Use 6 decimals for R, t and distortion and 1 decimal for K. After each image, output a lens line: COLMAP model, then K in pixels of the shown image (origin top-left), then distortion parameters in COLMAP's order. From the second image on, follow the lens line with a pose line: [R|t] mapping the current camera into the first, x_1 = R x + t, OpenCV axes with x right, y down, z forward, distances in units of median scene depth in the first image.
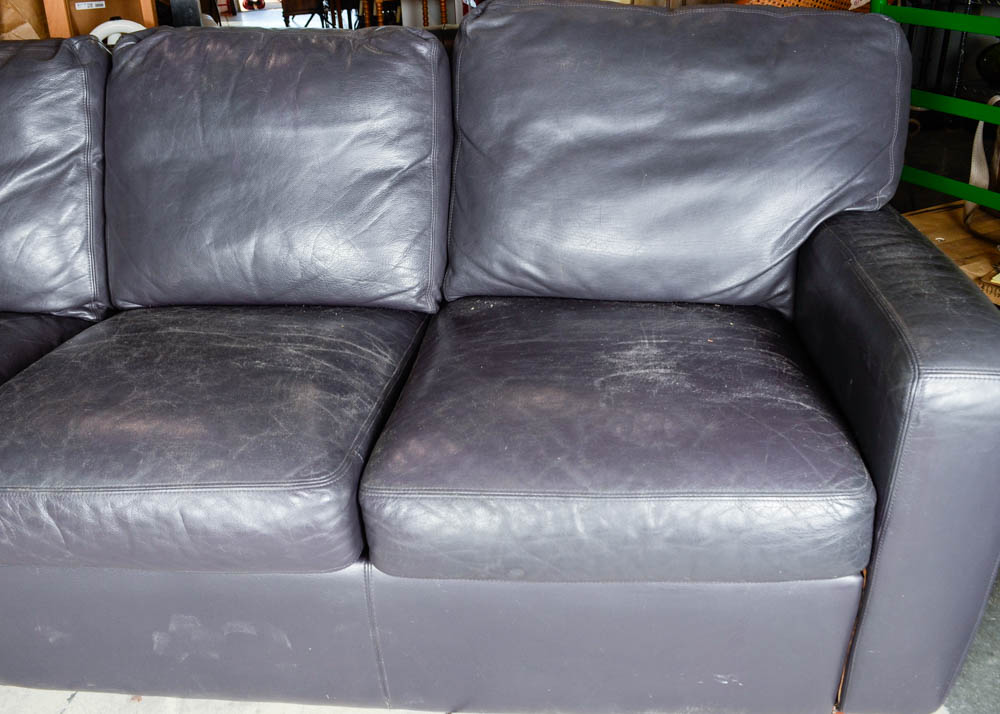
lens RADIAL K [[913.7, 0, 500.0], [0, 913.7, 357.0], [0, 0, 1]] dist [-0.080738, 0.007764]
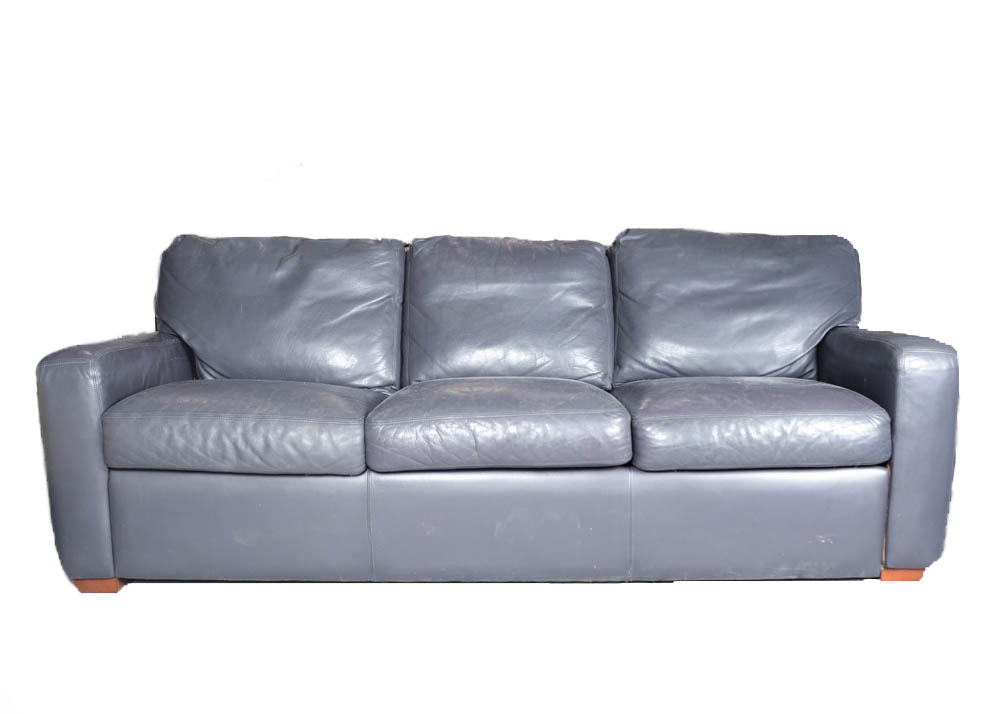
lens RADIAL K [[887.6, 0, 500.0], [0, 887.6, 357.0], [0, 0, 1]] dist [-0.066296, -0.001510]
pose [[0.995087, 0.030547, 0.094173, -0.450038], [0.005834, 0.931462, -0.363791, 0.513946], [-0.098831, 0.362553, 0.926708, -0.551219]]
